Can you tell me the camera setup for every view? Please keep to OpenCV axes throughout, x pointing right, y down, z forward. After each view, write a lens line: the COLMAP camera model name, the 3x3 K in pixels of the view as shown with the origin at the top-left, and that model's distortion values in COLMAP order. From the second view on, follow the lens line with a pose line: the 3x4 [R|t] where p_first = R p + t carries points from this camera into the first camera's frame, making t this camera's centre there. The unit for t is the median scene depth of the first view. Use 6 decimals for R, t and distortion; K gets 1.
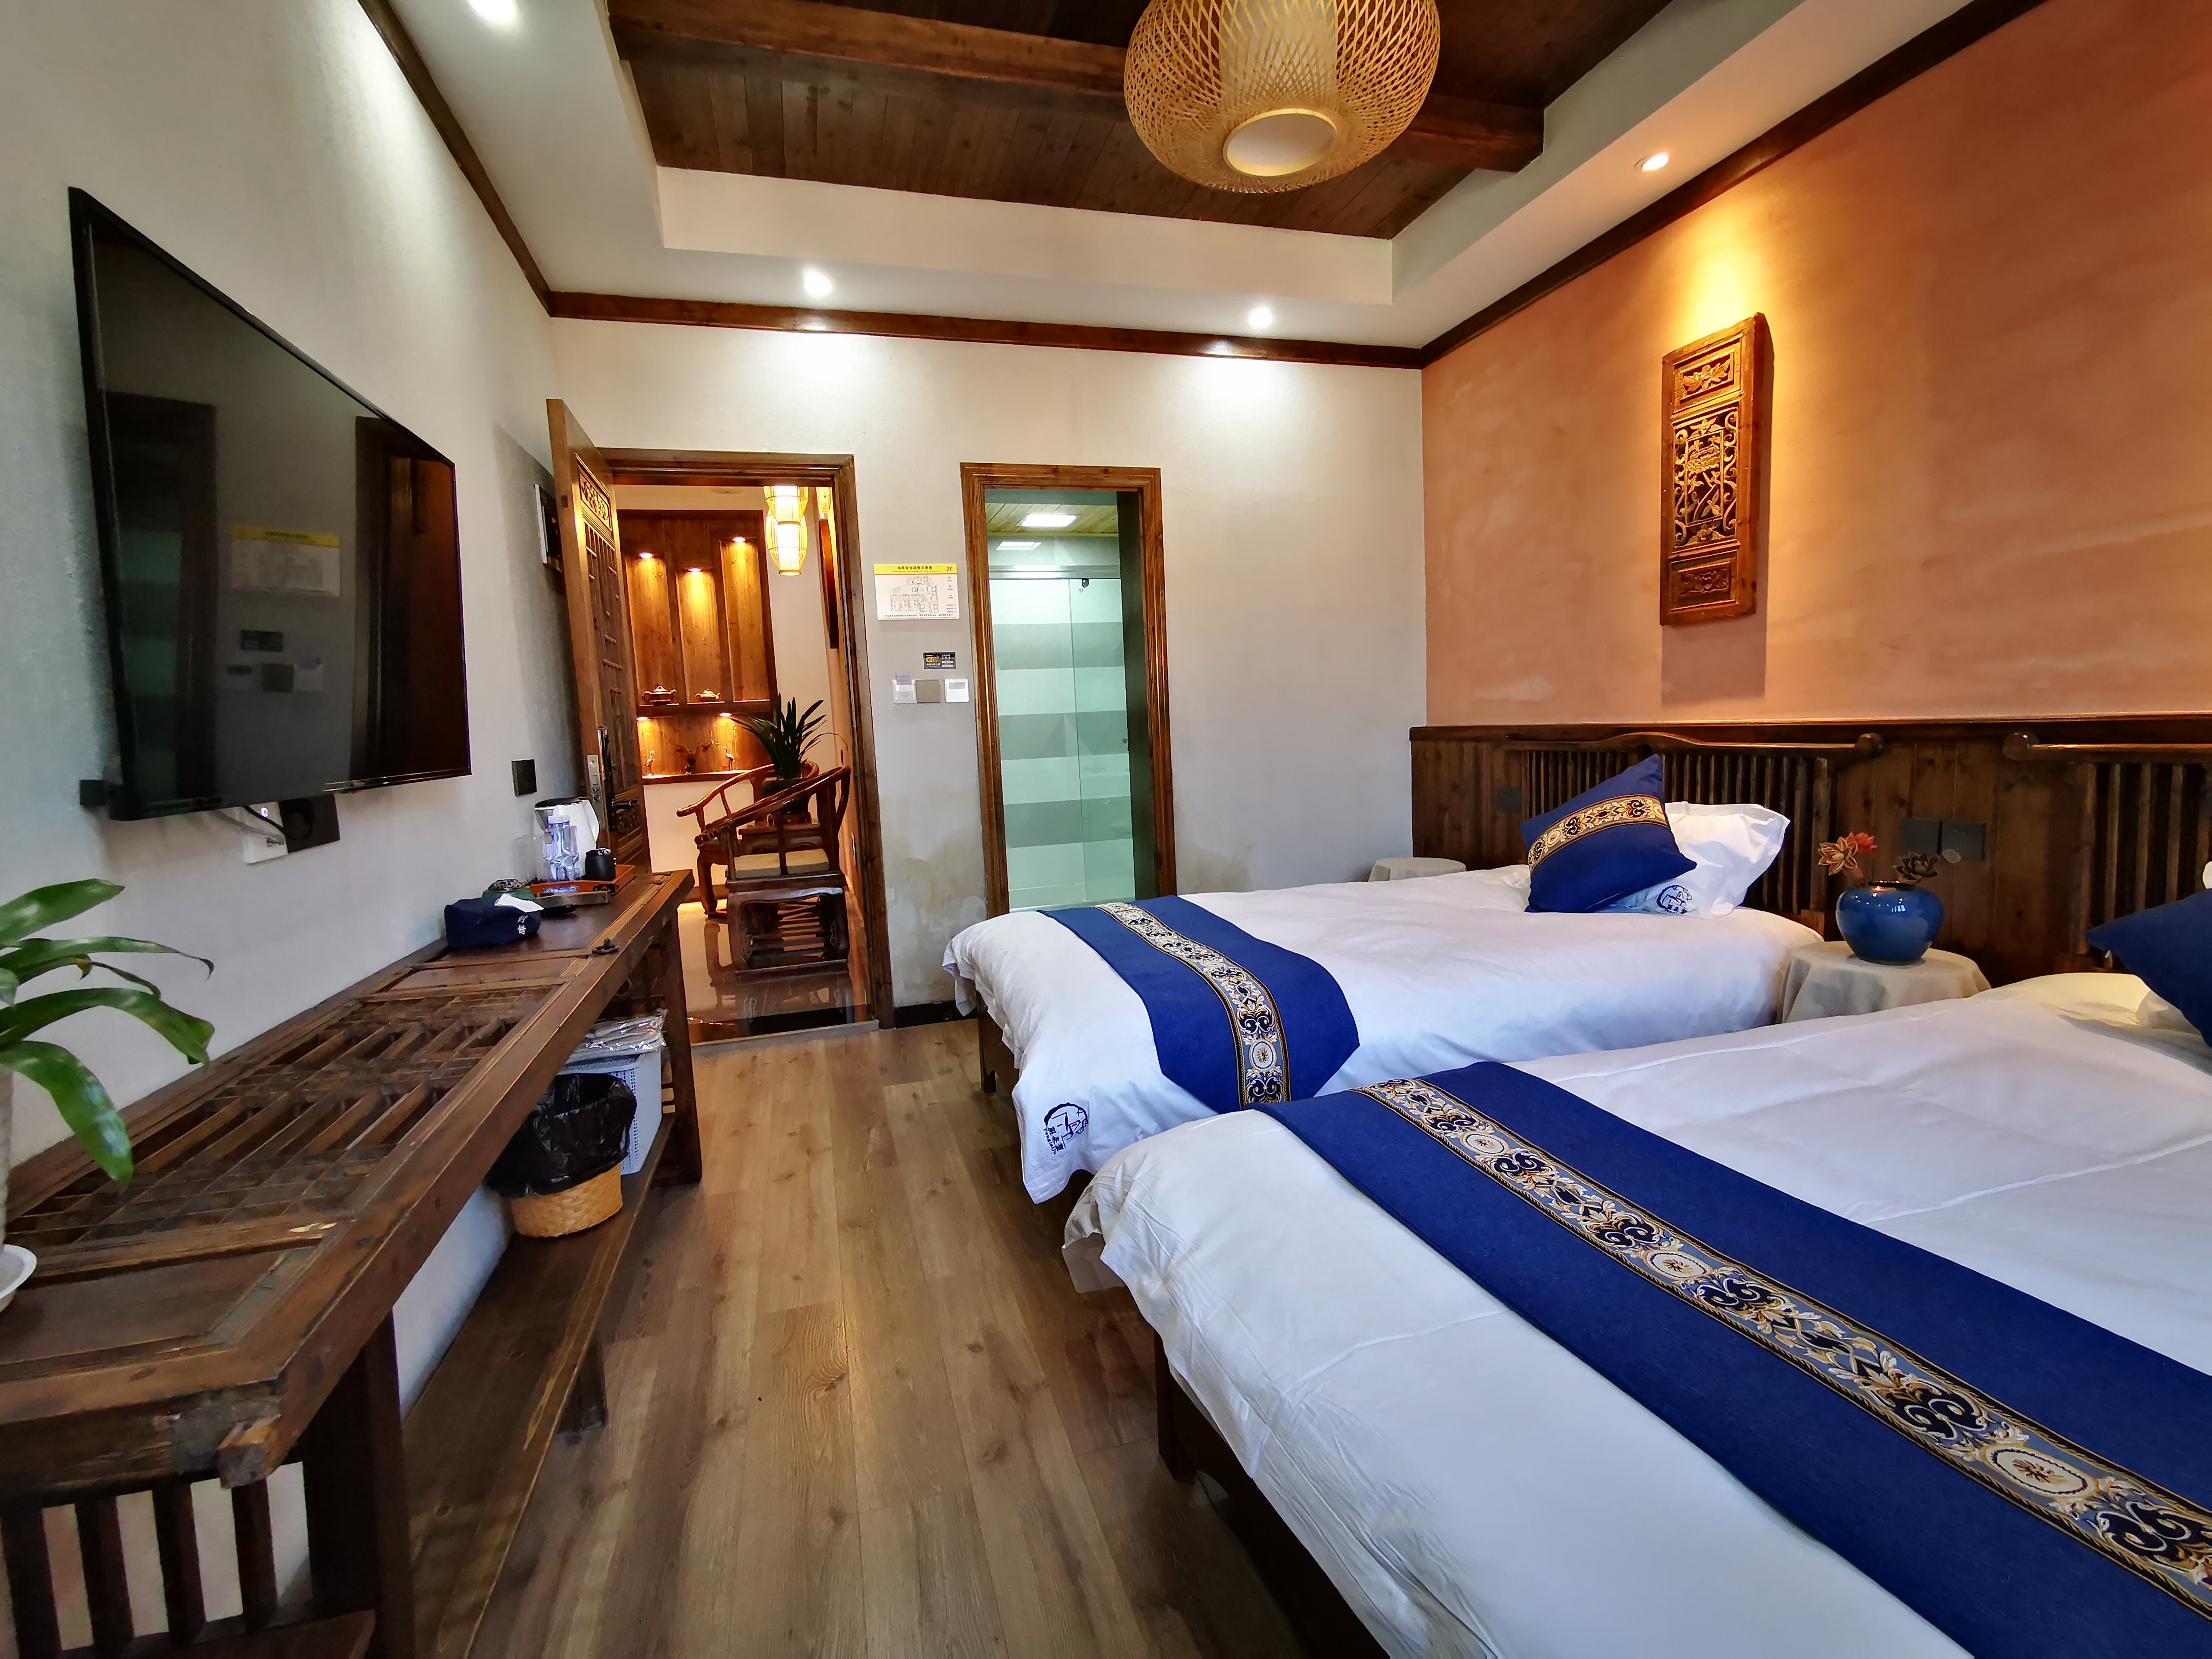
lens RADIAL K [[1016.1, 0, 1102.6], [0, 1016.1, 815.1], [0, 0, 1]] dist [0.003005, 0.002483]
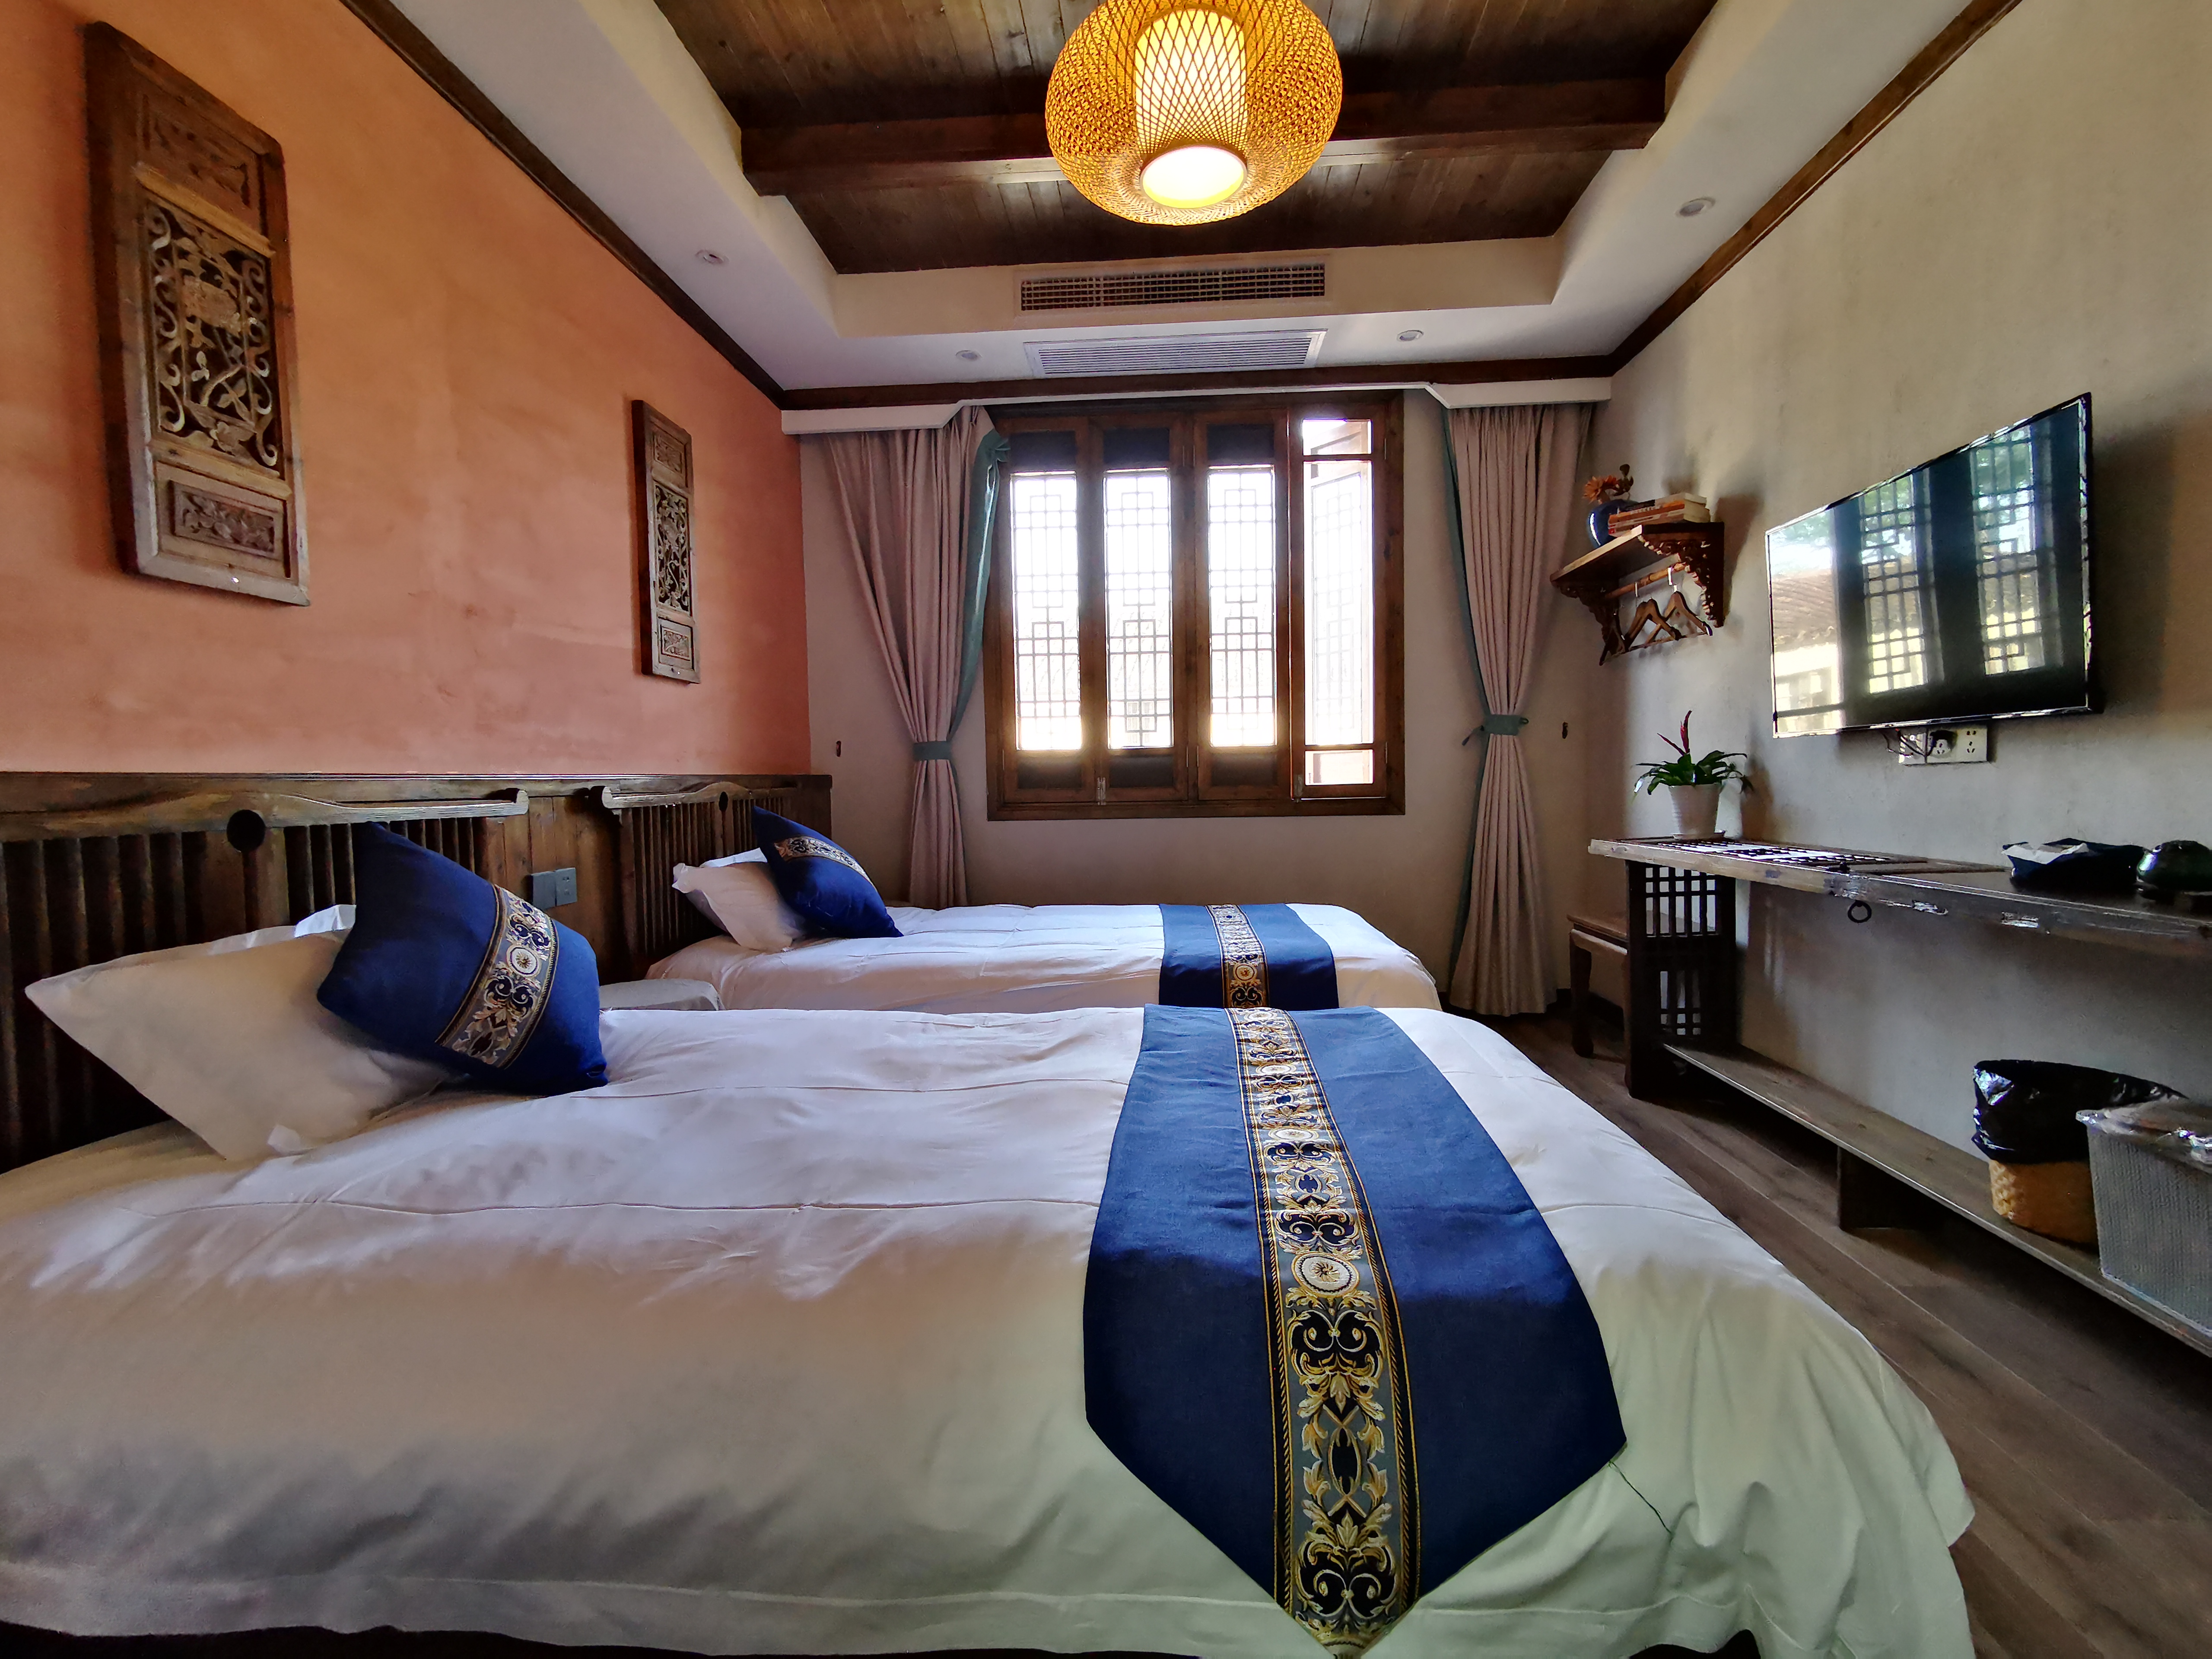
lens RADIAL K [[1016.1, 0, 1111.0], [0, 1016.1, 826.3], [0, 0, 1]] dist [0.003005, 0.002483]
pose [[-0.940477, 0.040165, 0.337474, -0.045151], [0.081945, 0.990495, 0.110479, -0.090483], [-0.329829, 0.131557, -0.934829, 1.402076]]
